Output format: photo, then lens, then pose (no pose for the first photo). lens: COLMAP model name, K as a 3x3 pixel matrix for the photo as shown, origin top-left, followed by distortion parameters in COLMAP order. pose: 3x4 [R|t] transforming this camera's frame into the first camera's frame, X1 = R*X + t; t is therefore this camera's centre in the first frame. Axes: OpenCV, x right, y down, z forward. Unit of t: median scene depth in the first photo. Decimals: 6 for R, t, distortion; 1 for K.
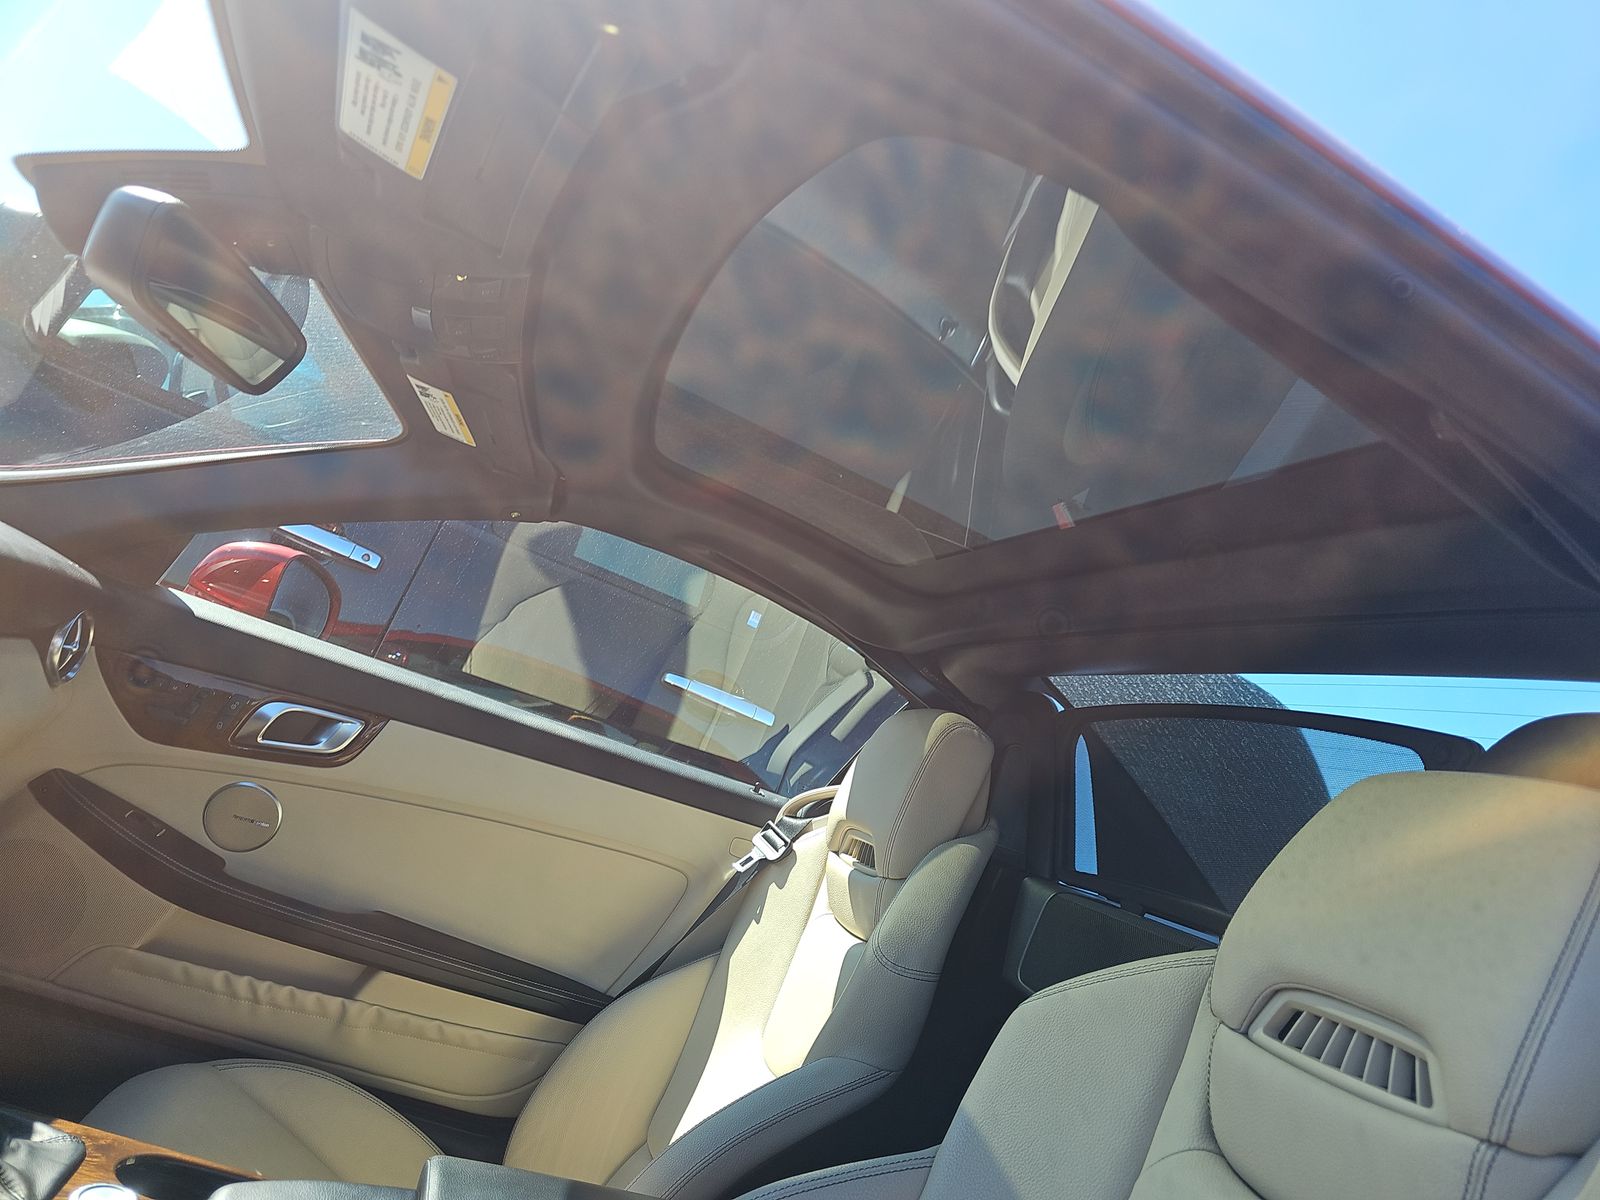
lens RADIAL K [[1044.0, 0, 803.8], [0, 1044.0, 574.2], [0, 0, 1]] dist [0.005381, 0.004289]
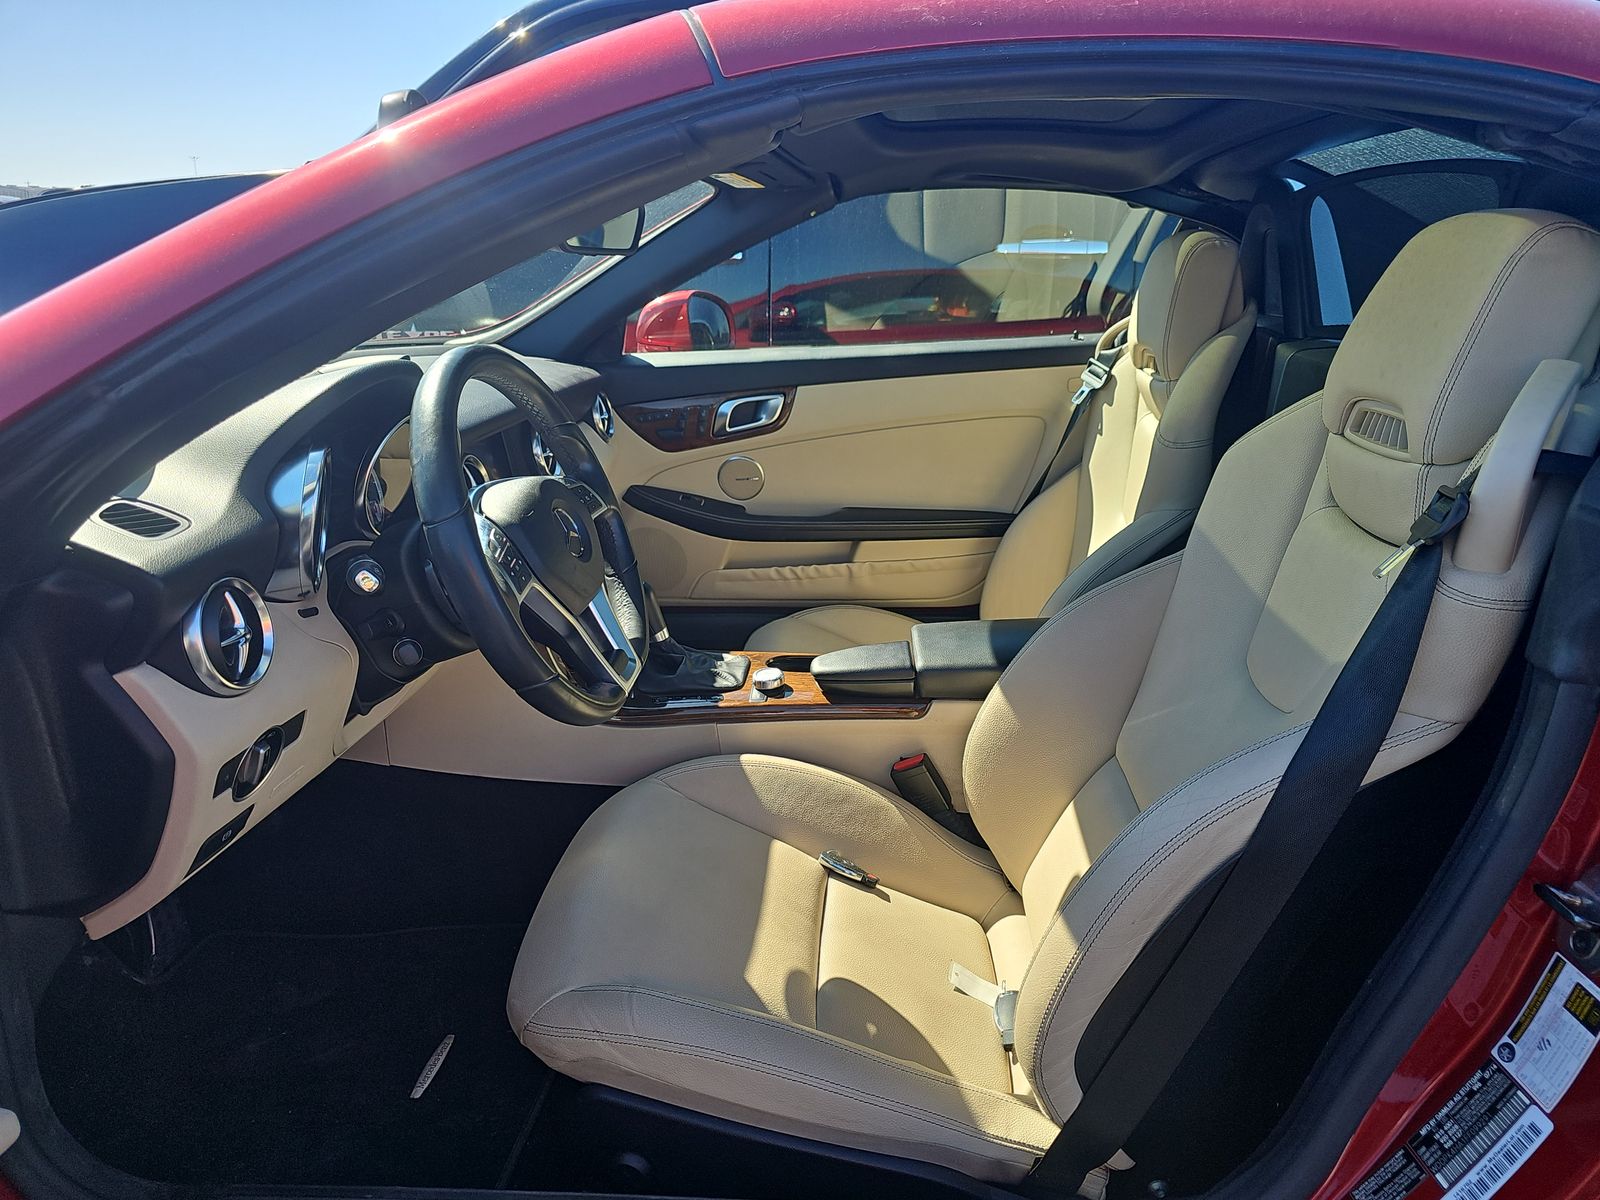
lens RADIAL K [[1085.9, 0, 800.0], [0, 1085.9, 600.0], [0, 0, 1]] dist [0.040257, -0.039158]
pose [[0.858625, -0.237425, -0.454304, 0.208918], [0.414988, 0.842221, 0.344164, -0.124833], [0.300911, -0.484039, 0.821681, -0.351611]]
